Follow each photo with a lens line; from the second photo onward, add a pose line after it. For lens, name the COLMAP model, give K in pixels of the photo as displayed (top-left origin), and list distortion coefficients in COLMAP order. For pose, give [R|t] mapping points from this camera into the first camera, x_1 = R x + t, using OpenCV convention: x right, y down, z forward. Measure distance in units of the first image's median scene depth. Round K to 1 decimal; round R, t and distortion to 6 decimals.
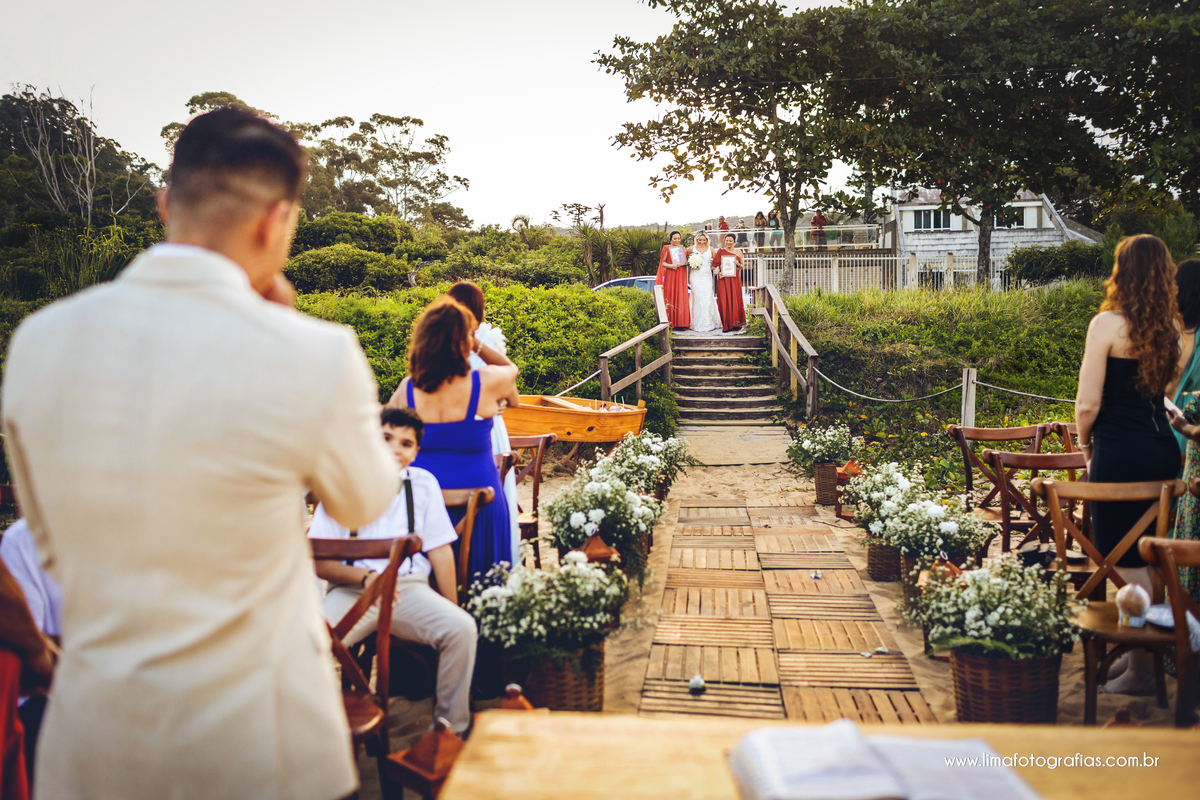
lens RADIAL K [[1167.4, 0, 595.9], [0, 1167.4, 401.4], [0, 0, 1]] dist [-0.003848, 0.000000]
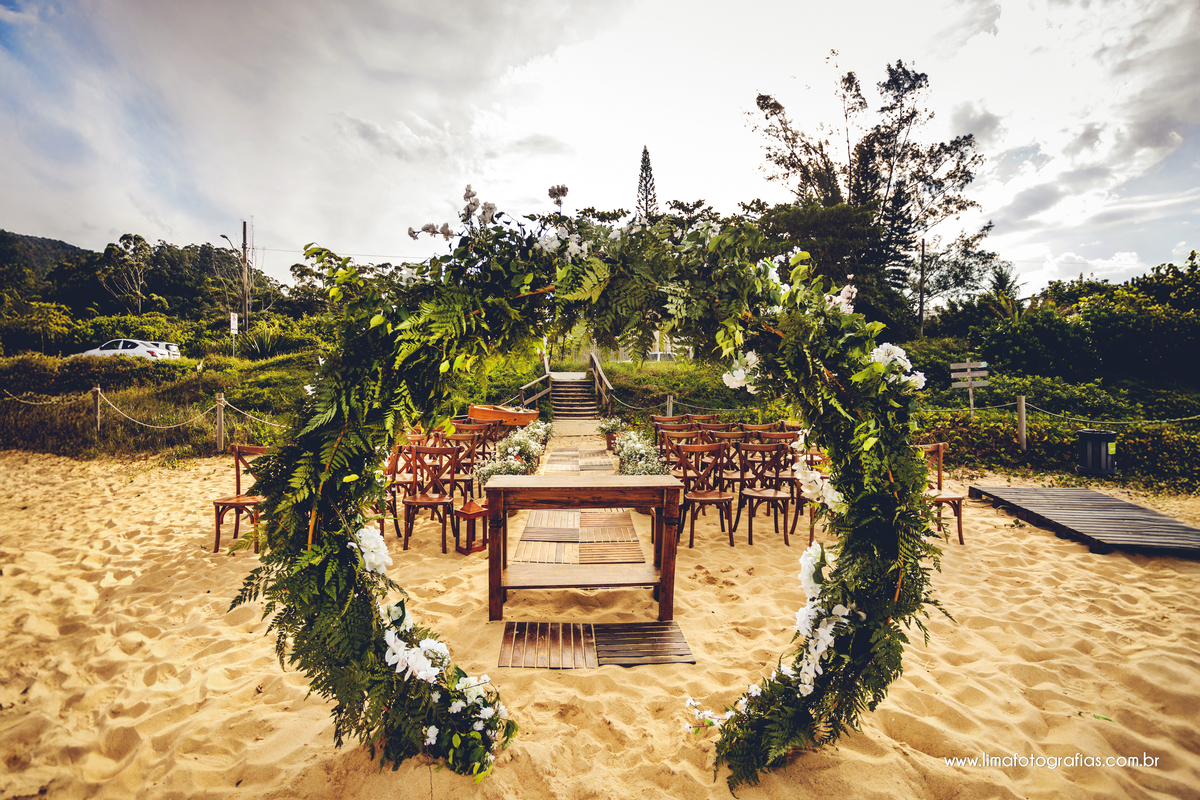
lens RADIAL K [[584.0, 0, 606.6], [0, 584.0, 408.6], [0, 0, 1]] dist [0.017371, -0.001914]
pose [[0.988419, 0.006532, 0.151606, -0.000609], [-0.006079, 0.999976, -0.003453, 0.003188], [-0.151624, 0.002491, 0.988435, -0.147727]]
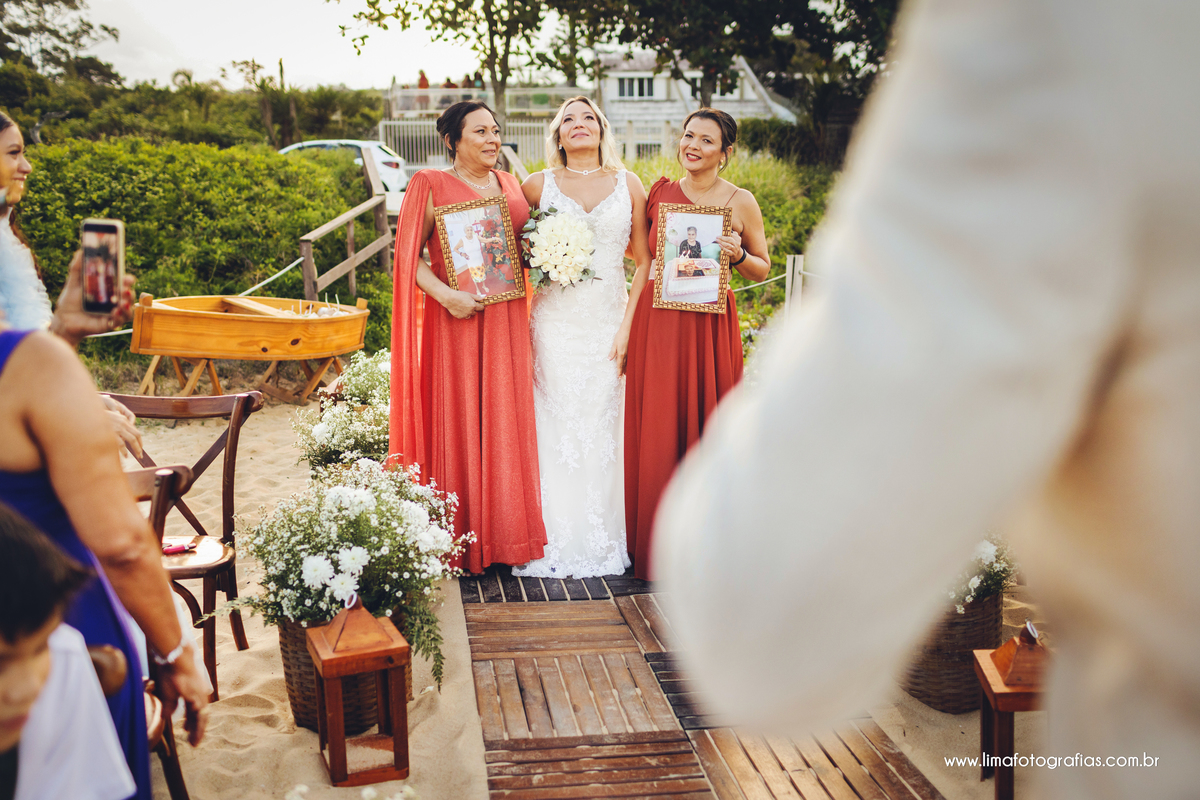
lens RADIAL K [[1209.0, 0, 596.8], [0, 1209.0, 398.7], [0, 0, 1]] dist [-0.000711, 0.000000]
pose [[0.966941, -0.037316, 0.252254, -0.010910], [0.012252, 0.994891, 0.100209, -0.010934], [-0.254705, -0.093806, 0.962458, 0.176365]]
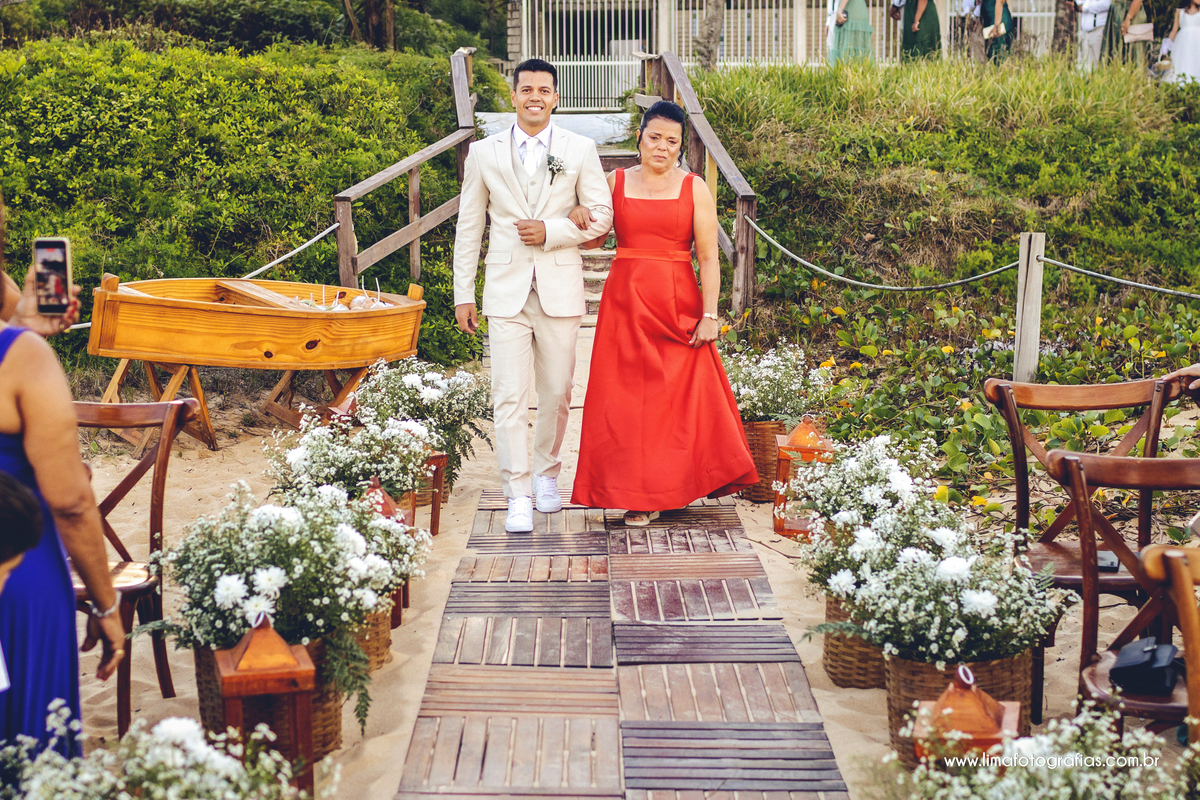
lens RADIAL K [[2119.0, 0, 590.7], [0, 2119.0, 402.8], [0, 0, 1]] dist [-0.005374, 0.000000]
pose [[0.994776, -0.005014, 0.101959, 0.017053], [-0.002700, 0.997151, 0.075380, -0.016537], [-0.102046, -0.075261, 0.991929, 0.047091]]
